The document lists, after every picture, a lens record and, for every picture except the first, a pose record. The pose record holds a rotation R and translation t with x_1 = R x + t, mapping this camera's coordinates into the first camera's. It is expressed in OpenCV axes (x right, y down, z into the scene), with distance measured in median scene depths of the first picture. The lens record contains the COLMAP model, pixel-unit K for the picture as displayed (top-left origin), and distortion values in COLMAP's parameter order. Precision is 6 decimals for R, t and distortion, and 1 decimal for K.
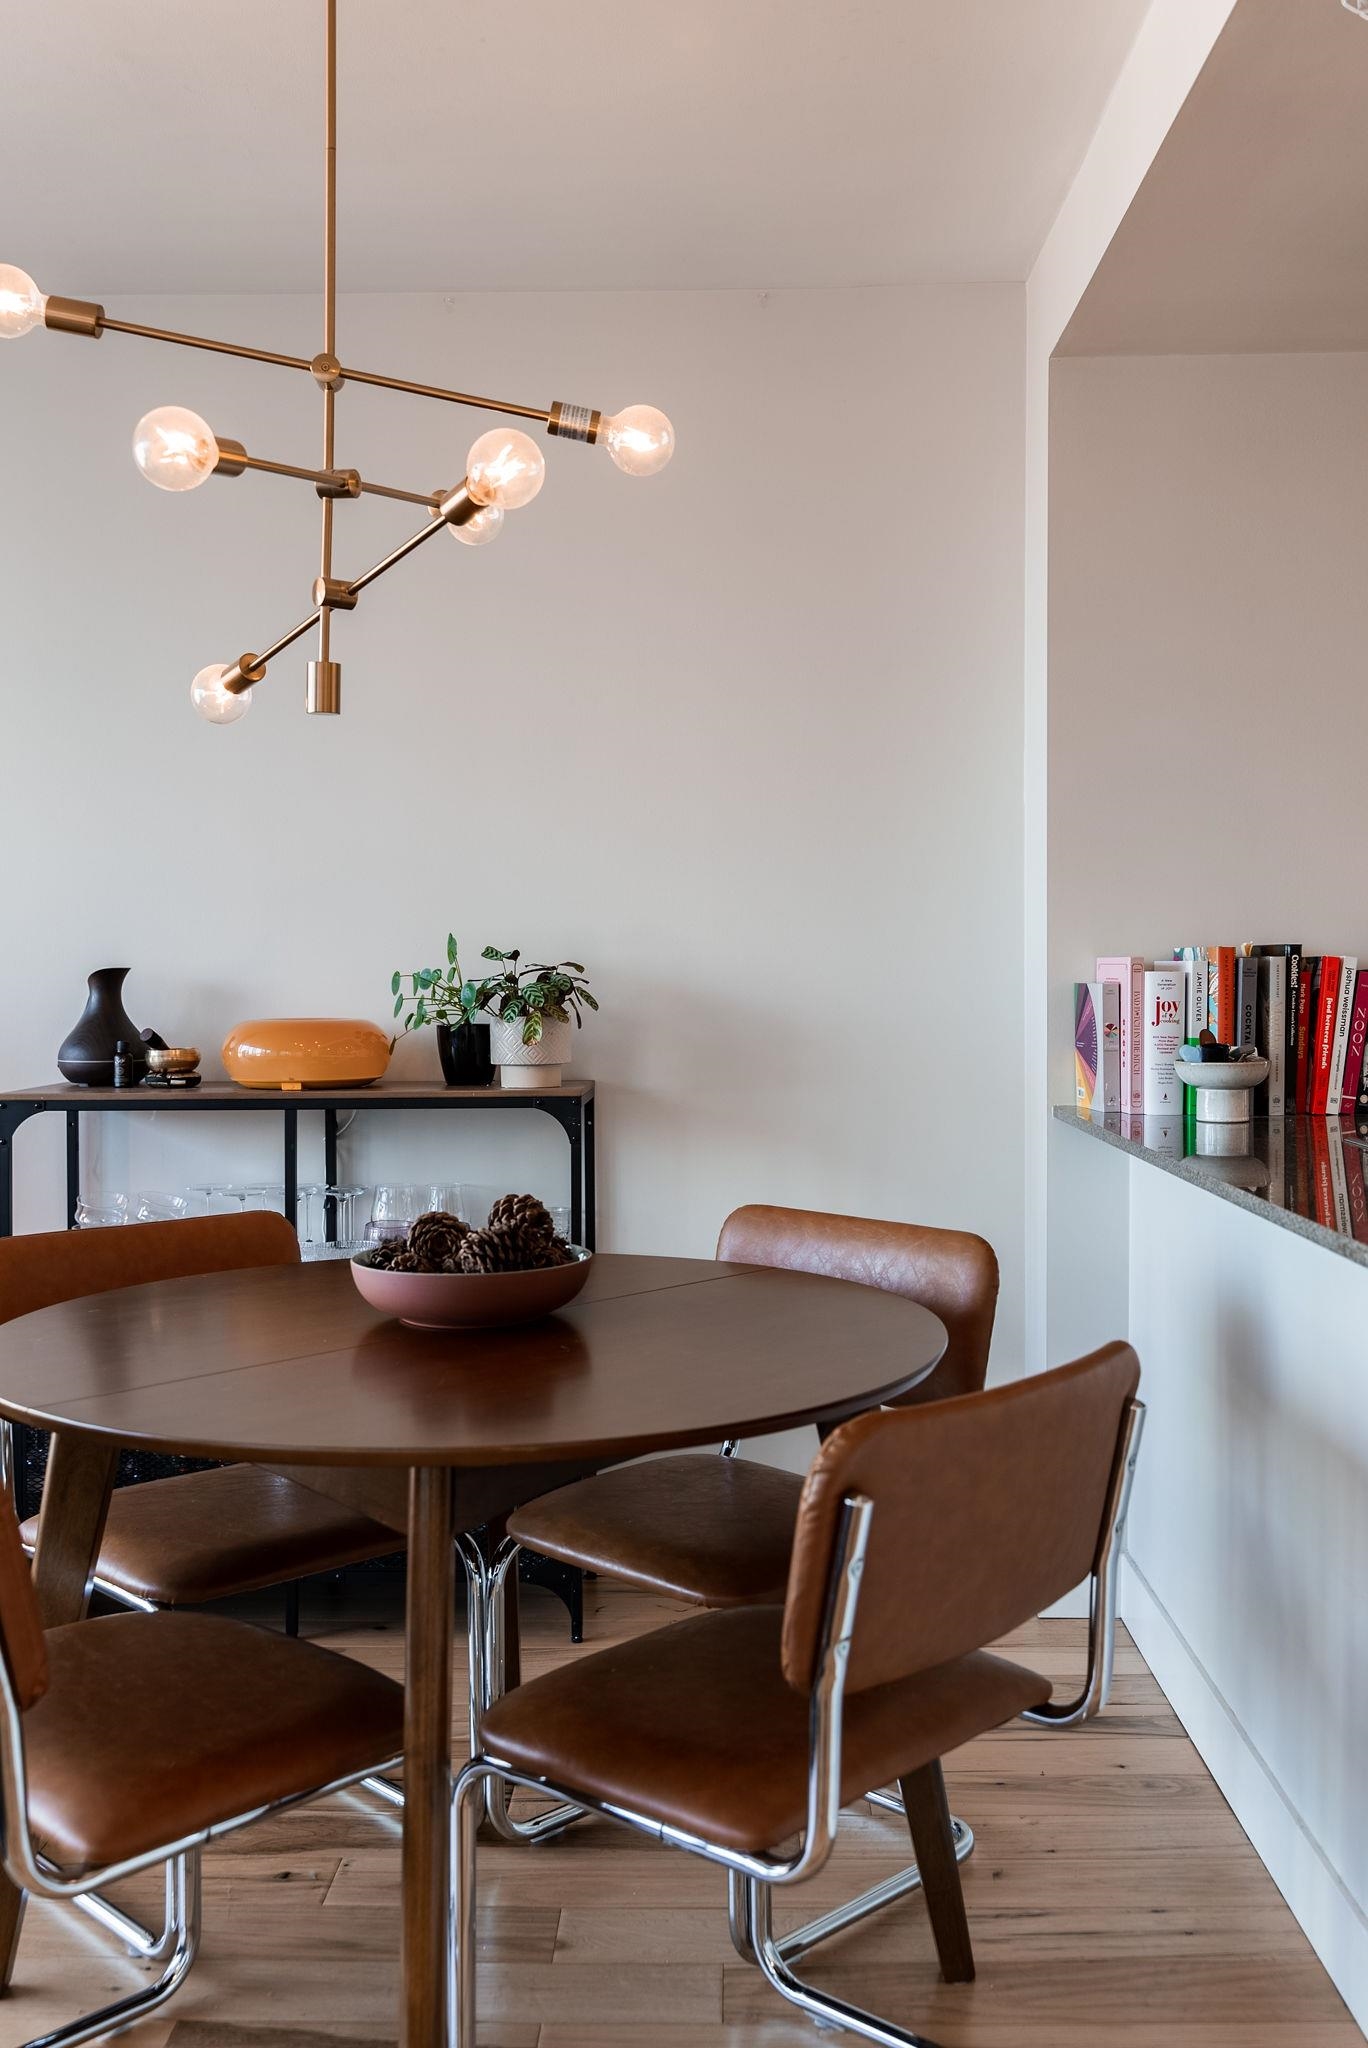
lens RADIAL K [[1899.7, 0, 712.4], [0, 1899.7, 1013.7], [0, 0, 1]] dist [-0.004631, -0.006299]
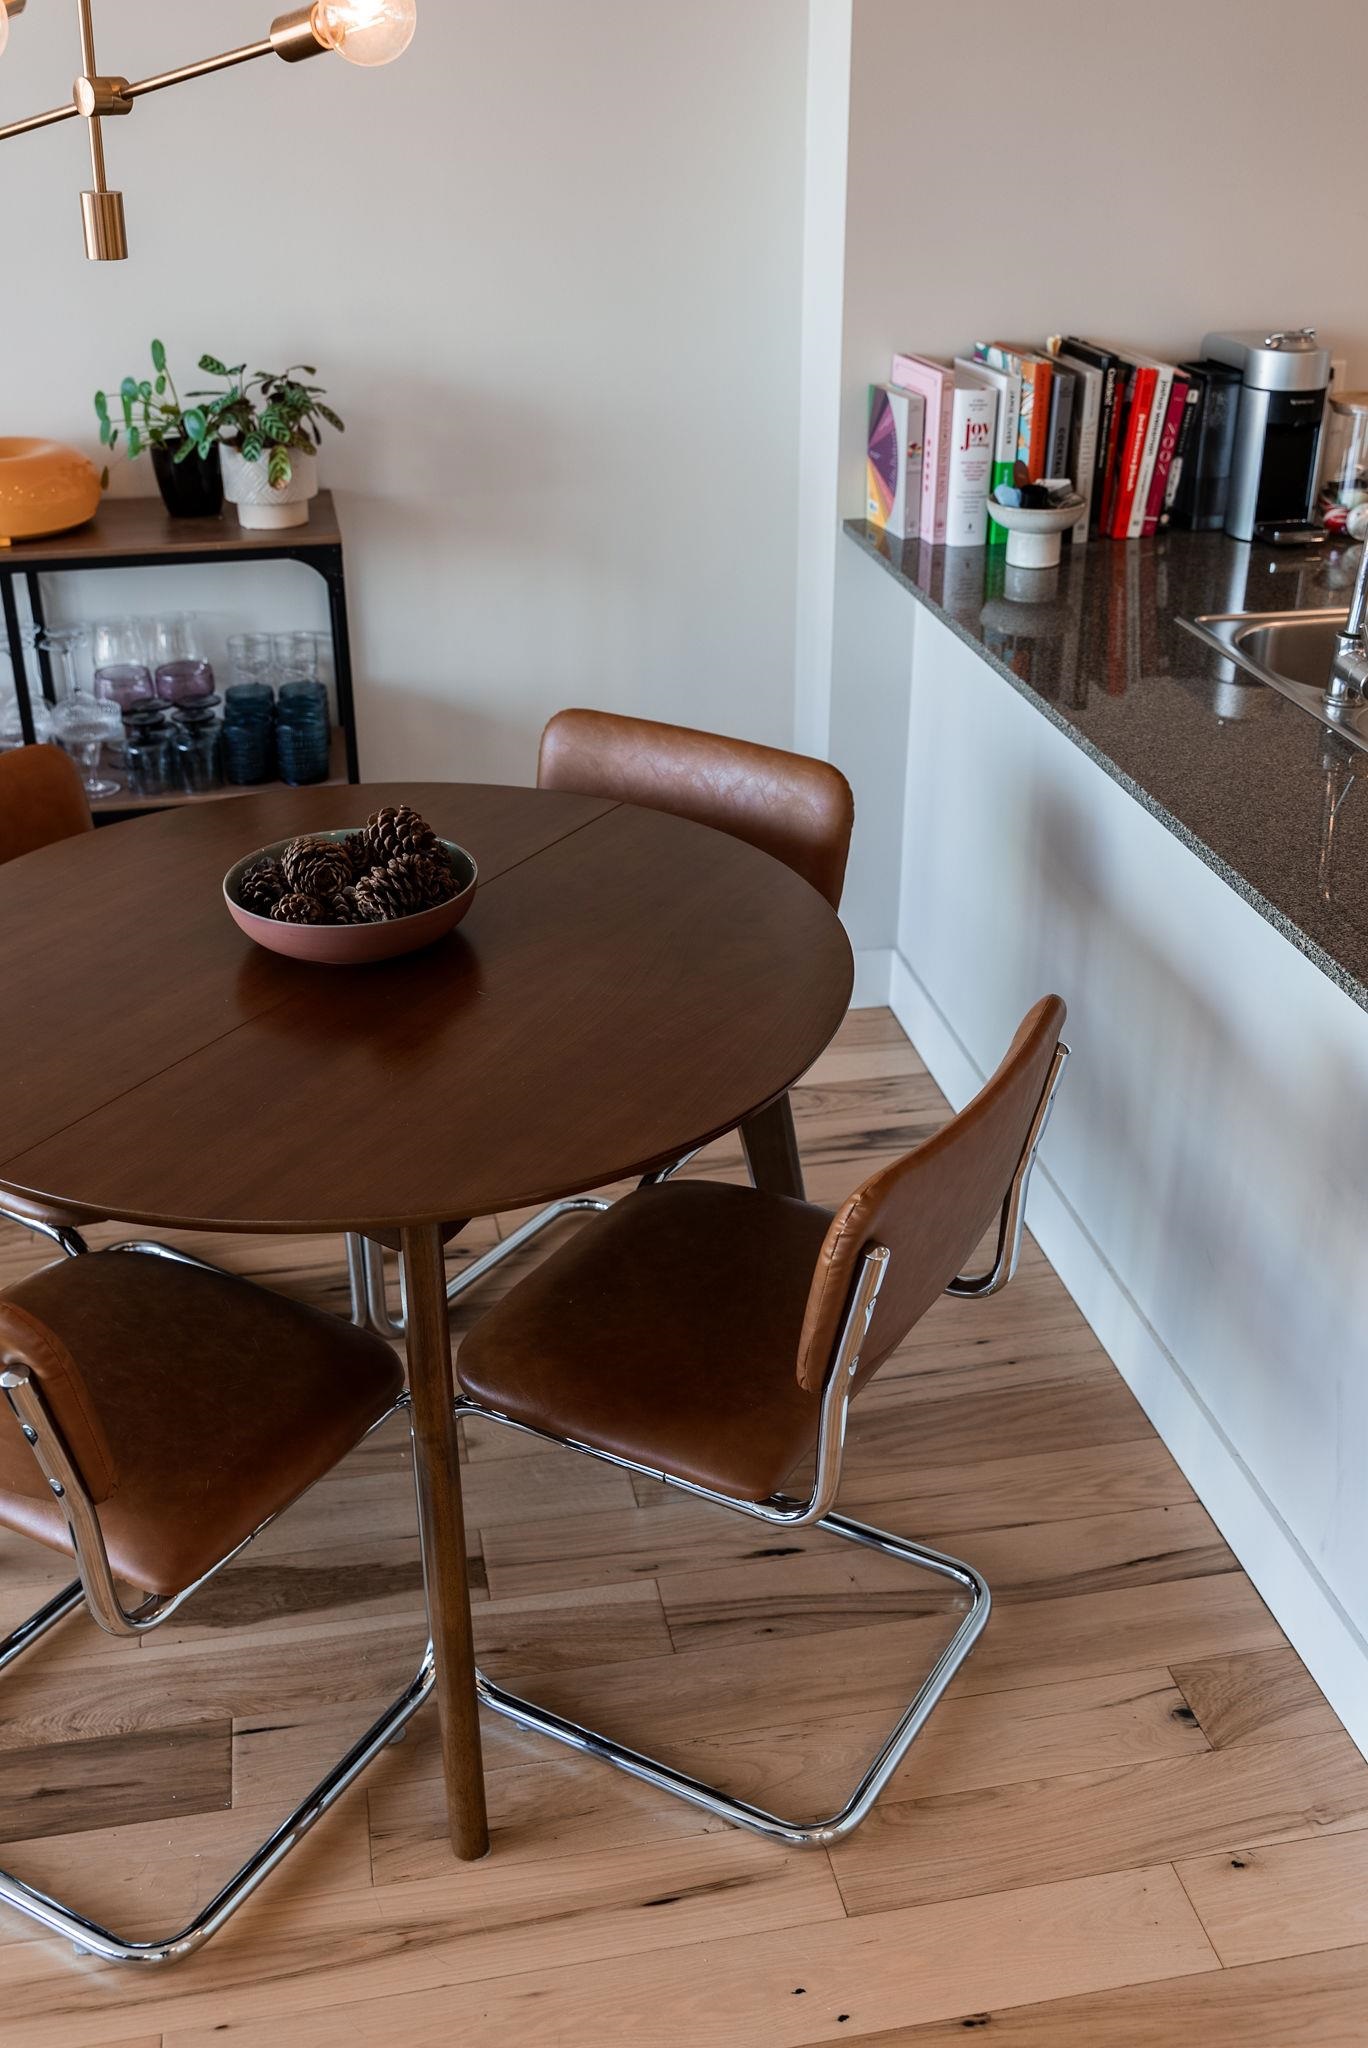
lens RADIAL K [[2023.1, 0, 685.4], [0, 2023.1, 1016.7], [0, 0, 1]] dist [0.006867, -0.026722]
pose [[0.978830, -0.090826, 0.183416, -0.109517], [0.002621, 0.901634, 0.432492, -0.174054], [-0.204656, -0.422856, 0.882785, 0.029910]]
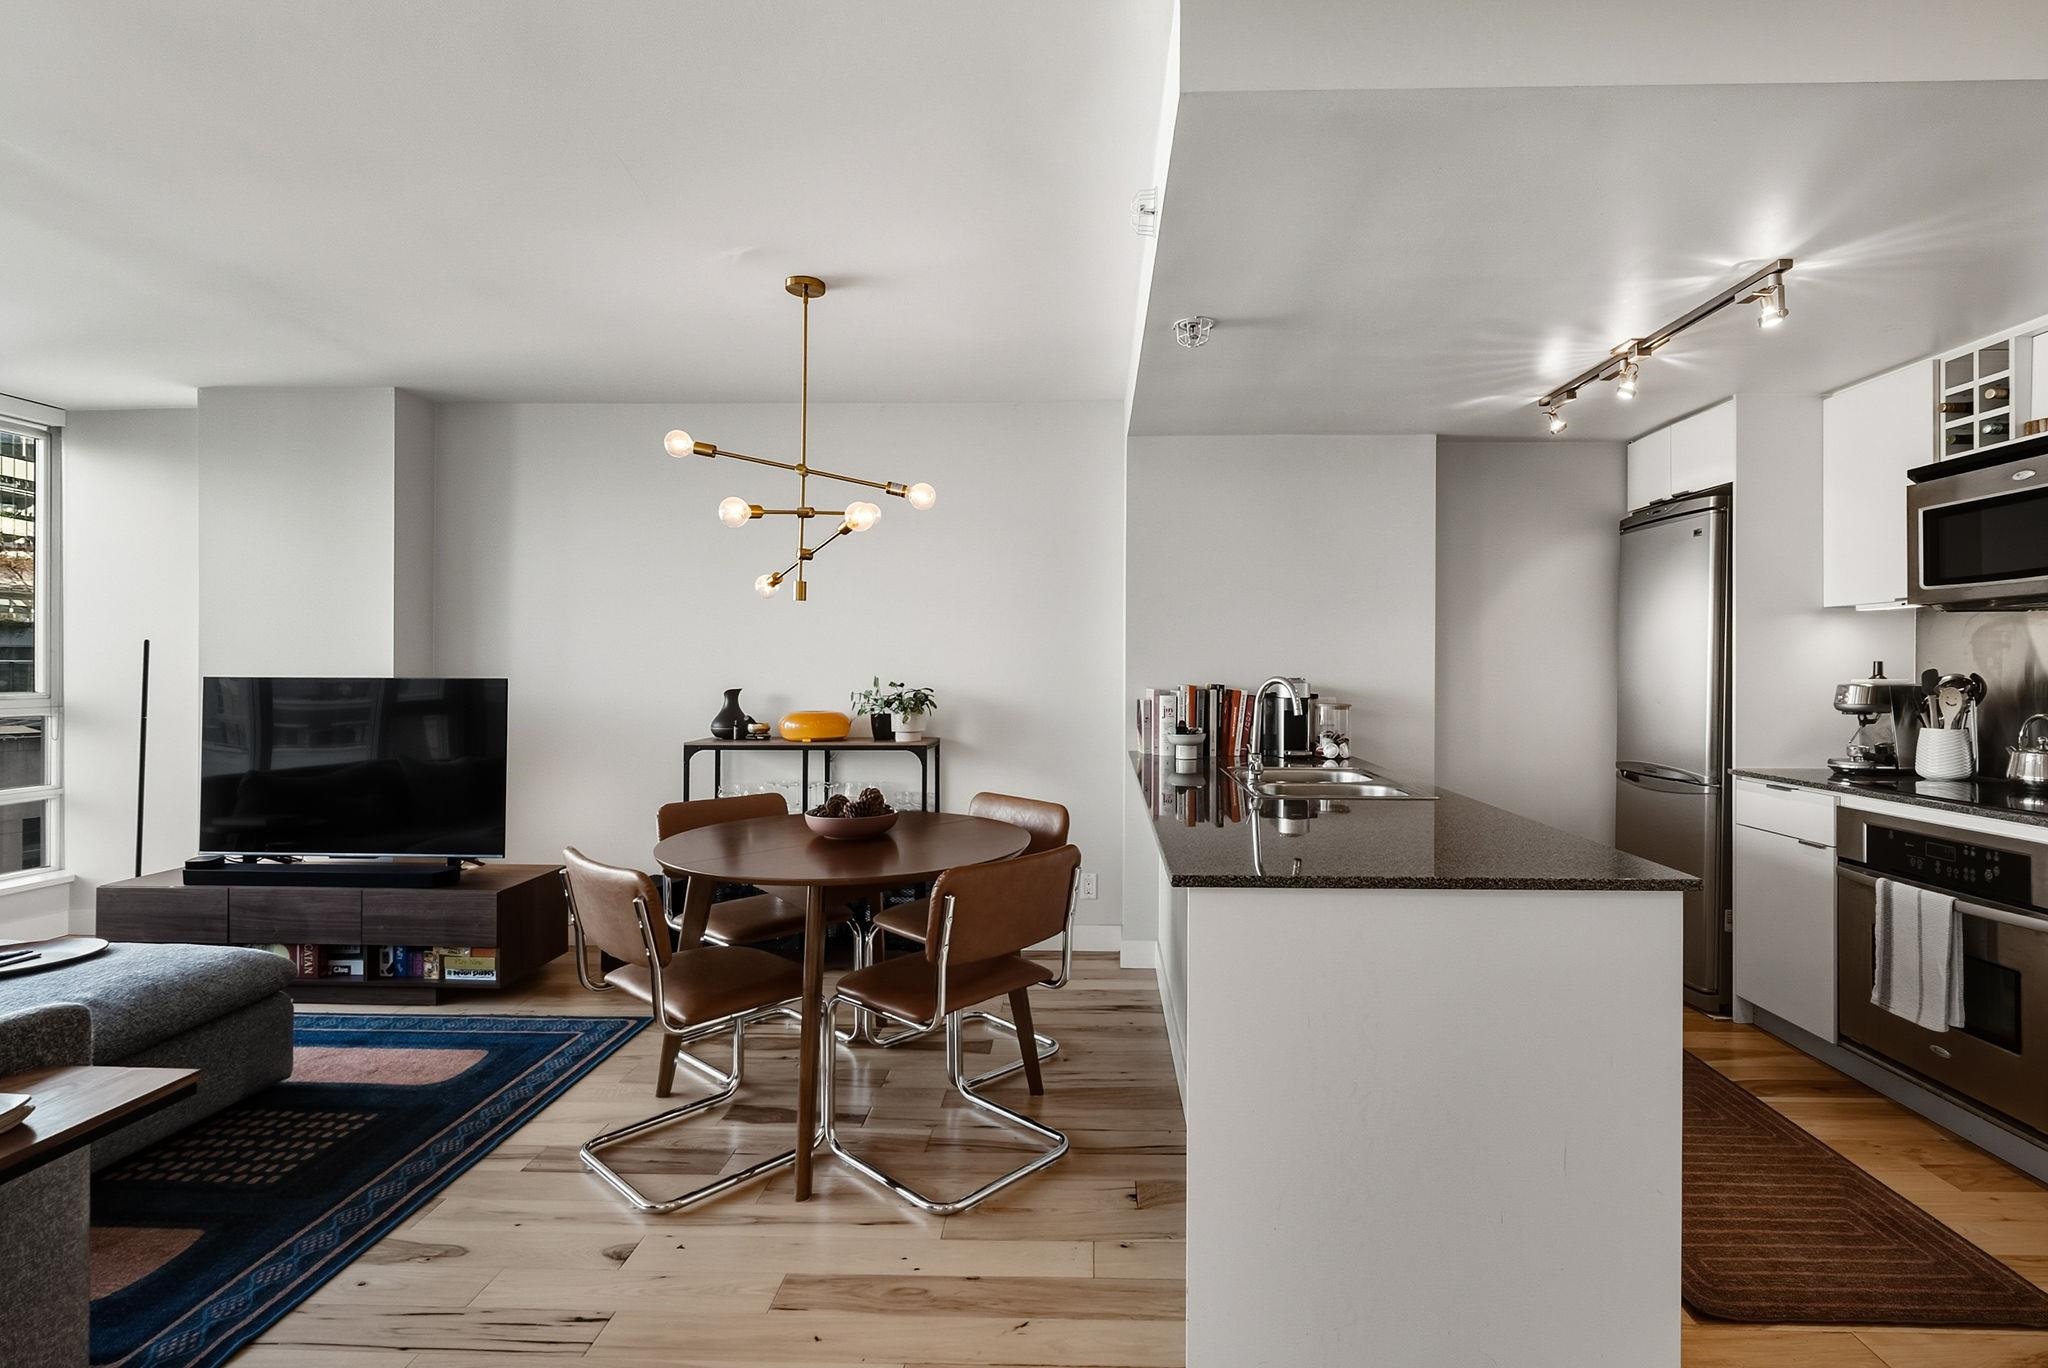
lens RADIAL K [[975.5, 0, 1080.9], [0, 975.5, 671.4], [0, 0, 1]] dist [-0.003554, 0.000763]
pose [[0.999965, 0.007109, -0.004423, 0.134159], [-0.007195, 0.999779, -0.019752, -0.027907], [0.004281, 0.019783, 0.999795, -0.235315]]
